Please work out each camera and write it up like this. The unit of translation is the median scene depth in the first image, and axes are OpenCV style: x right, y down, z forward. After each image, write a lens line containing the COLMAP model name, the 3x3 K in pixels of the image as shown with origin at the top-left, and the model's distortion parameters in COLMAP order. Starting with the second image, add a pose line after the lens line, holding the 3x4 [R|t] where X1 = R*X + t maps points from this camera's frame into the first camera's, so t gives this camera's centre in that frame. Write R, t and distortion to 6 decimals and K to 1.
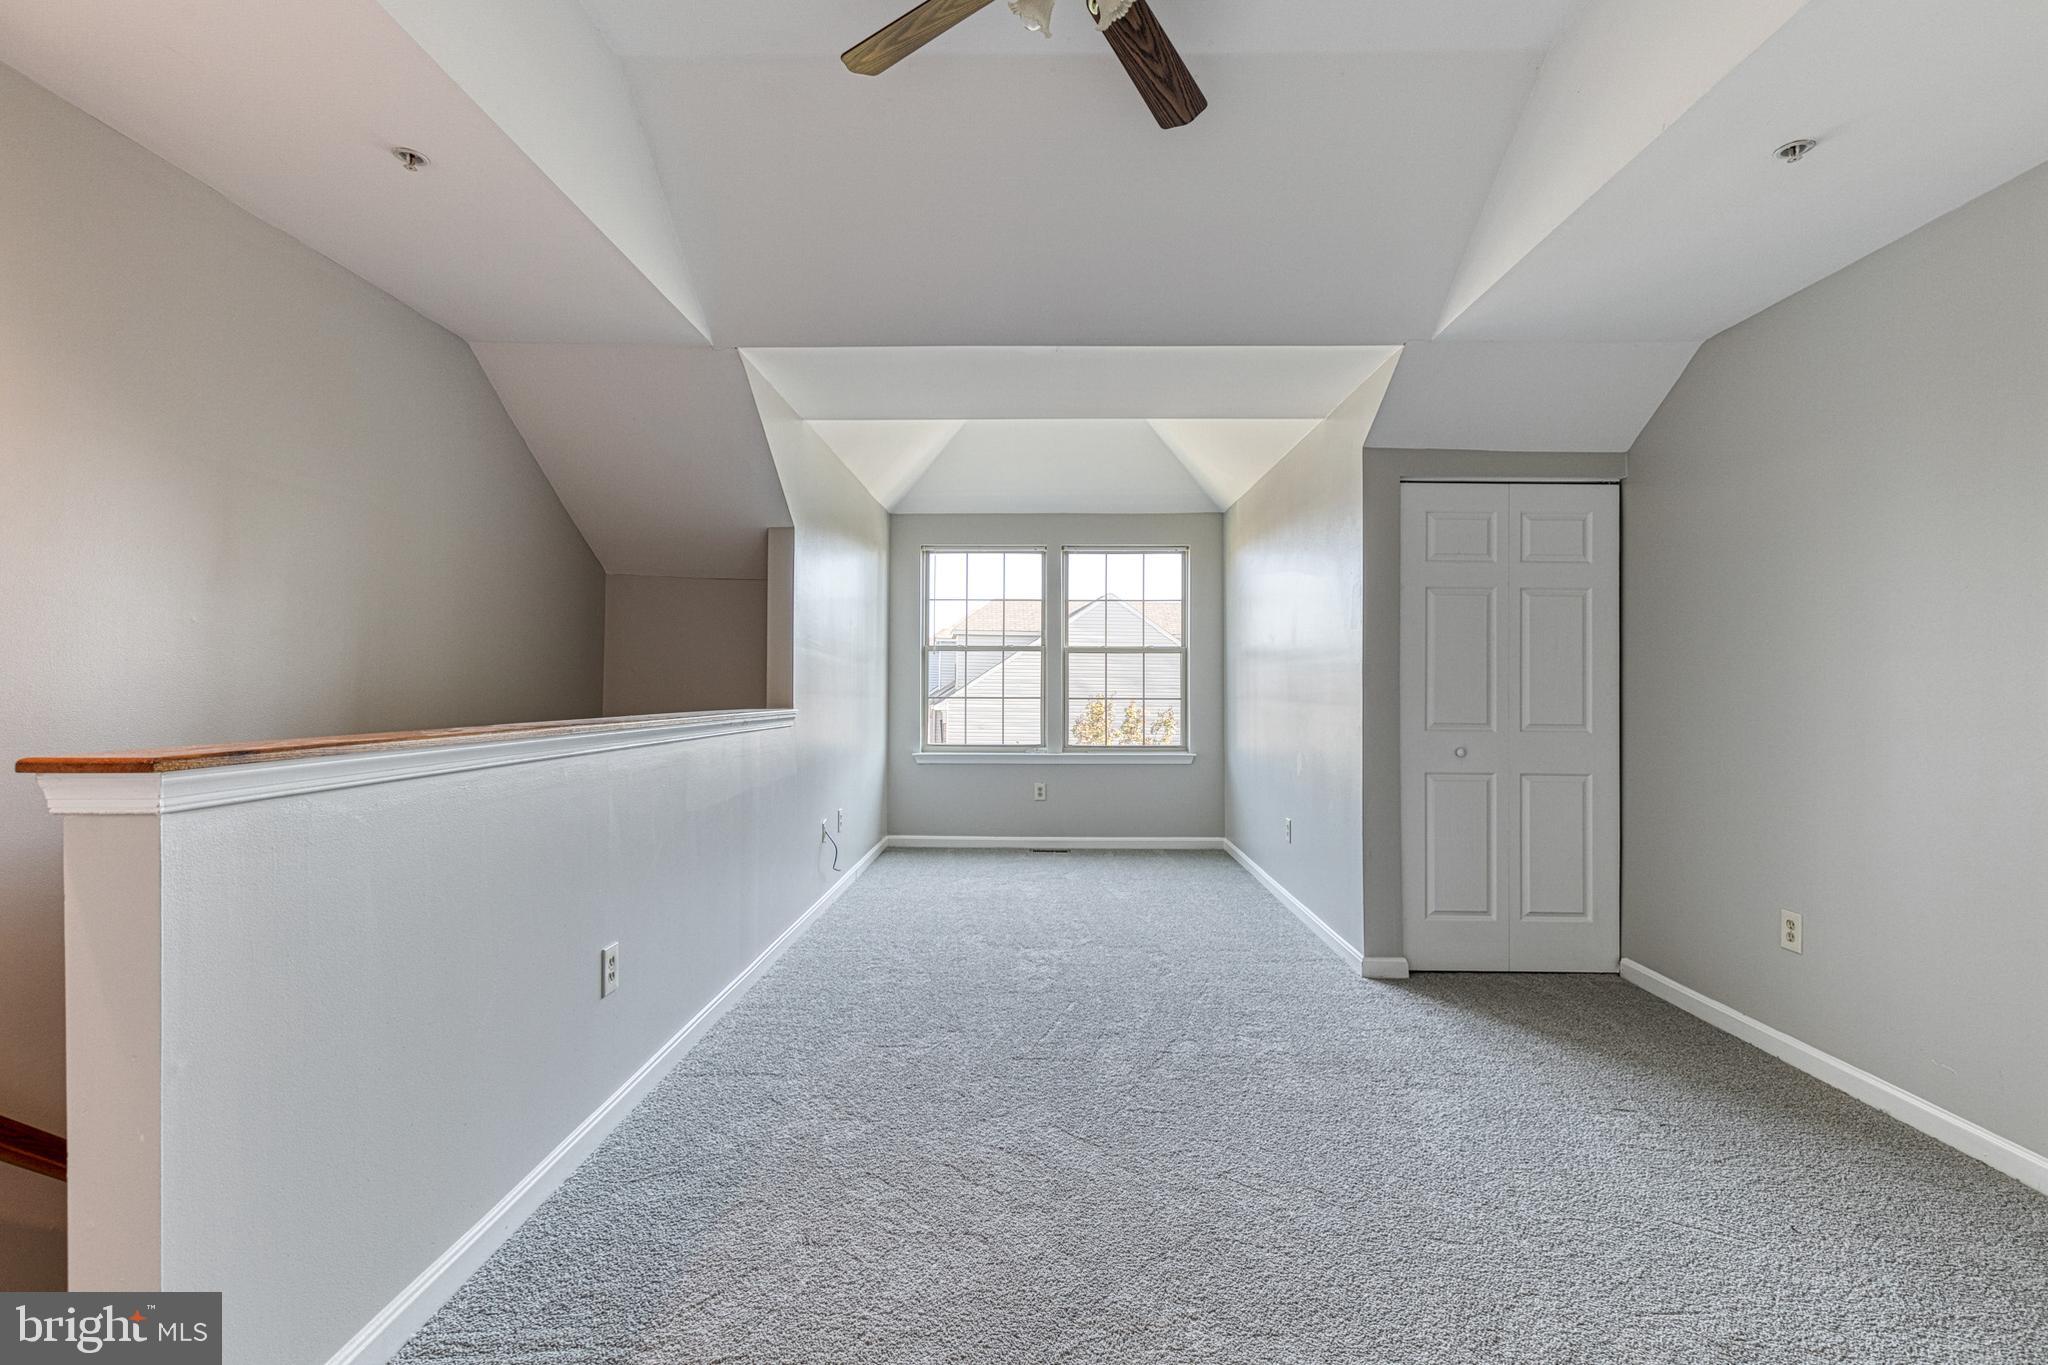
lens RADIAL K [[939.2, 0, 1035.9], [0, 939.2, 682.8], [0, 0, 1]] dist [0.006343, -0.000076]
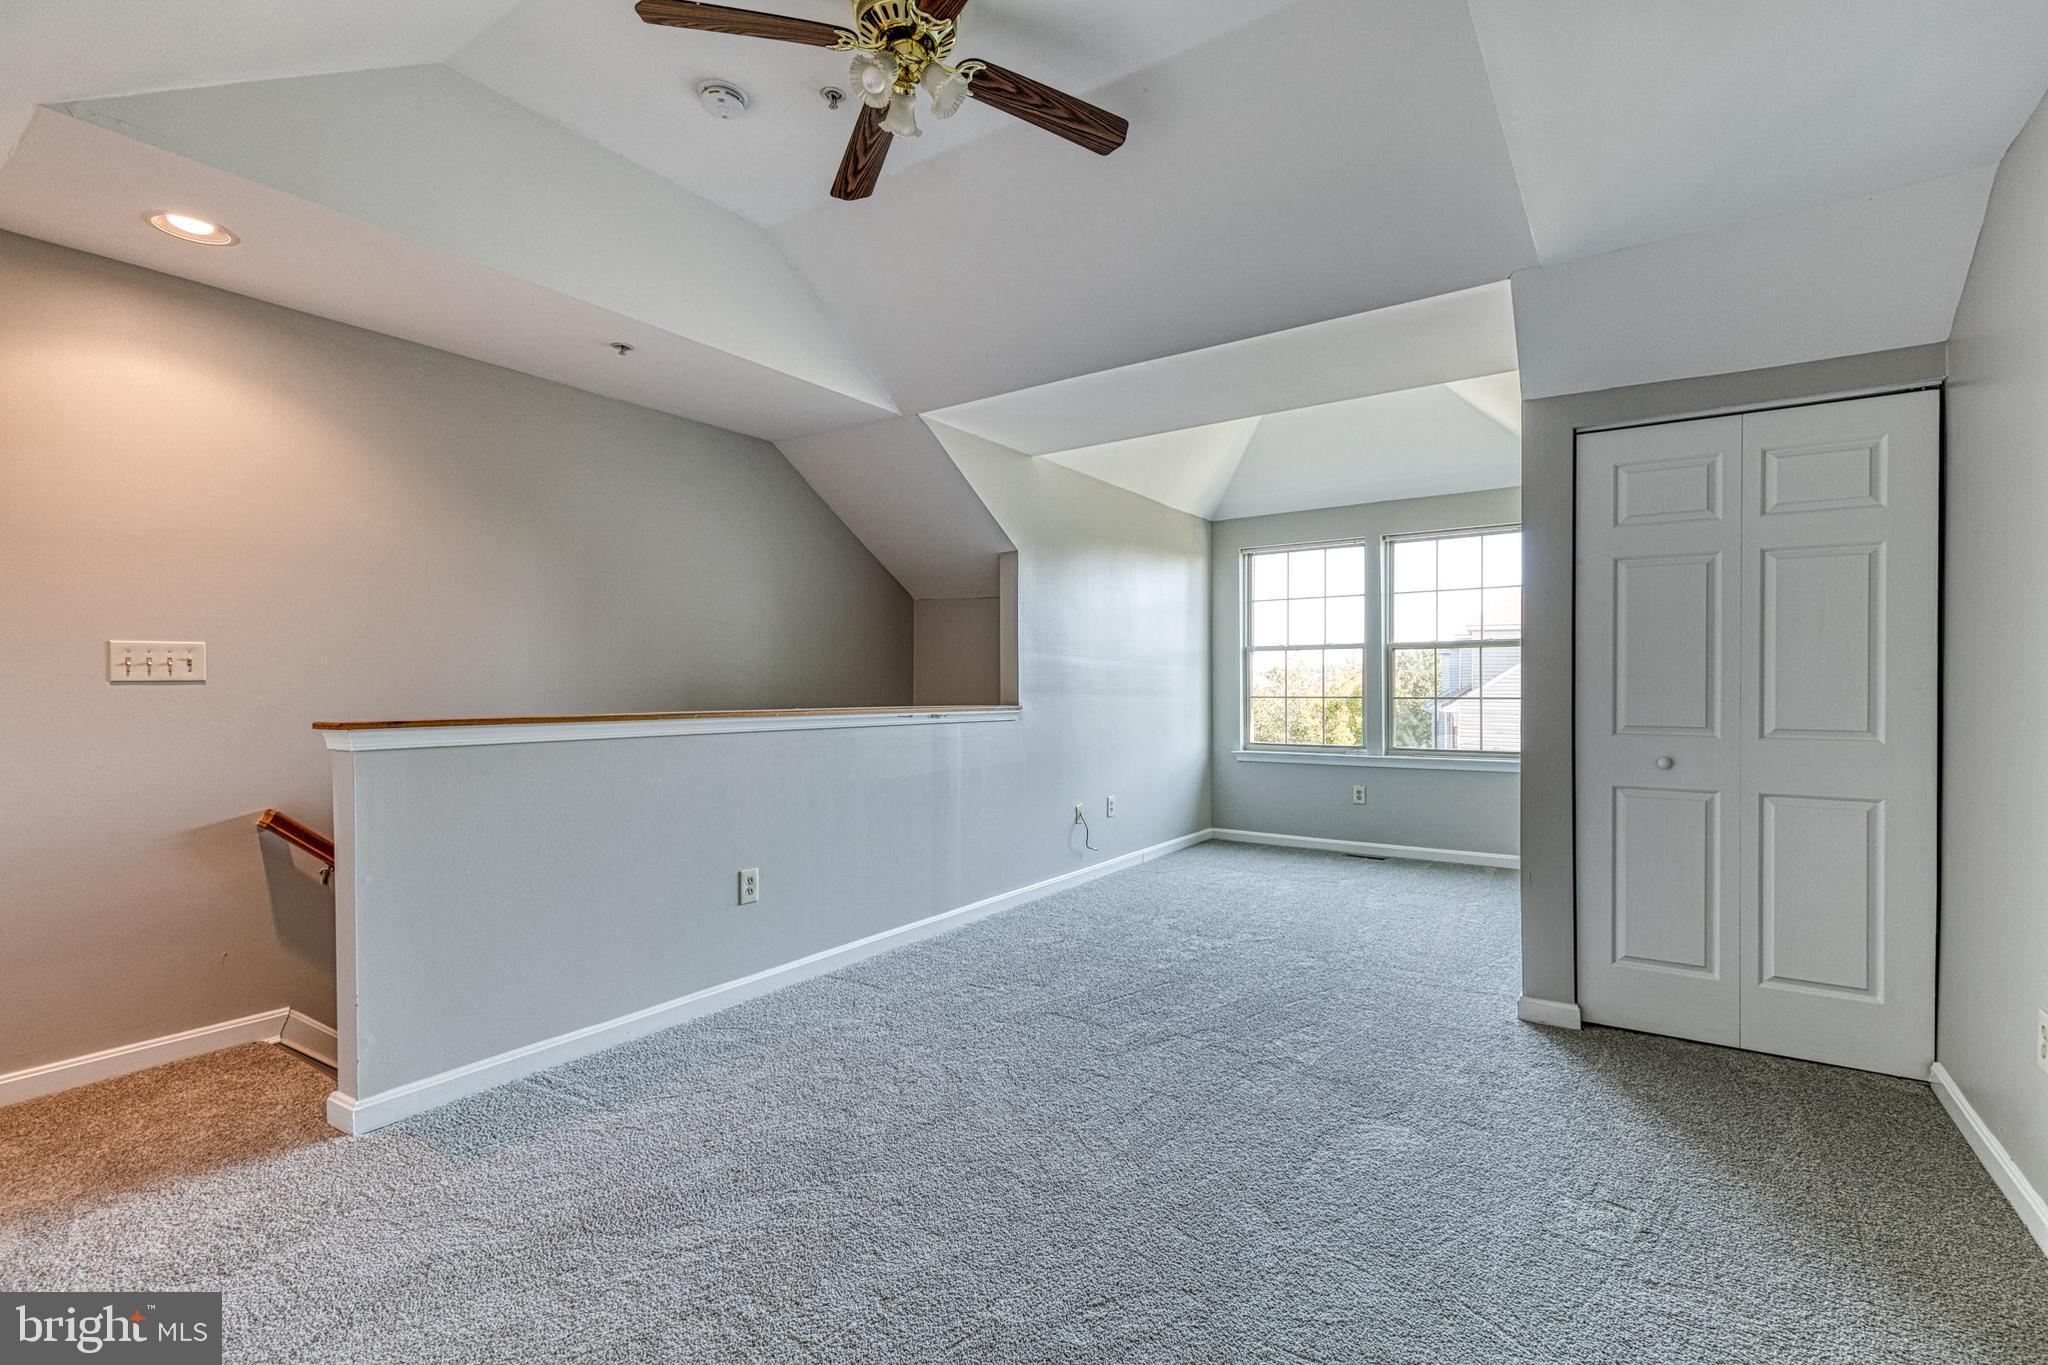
lens RADIAL K [[939.2, 0, 1061.7], [0, 939.2, 704.1], [0, 0, 1]] dist [0.006343, -0.000076]
pose [[0.835436, 0.003089, -0.549579, 0.434692], [0.008470, 0.999793, 0.018495, 0.004610], [0.549522, -0.020107, 0.835237, 0.049451]]
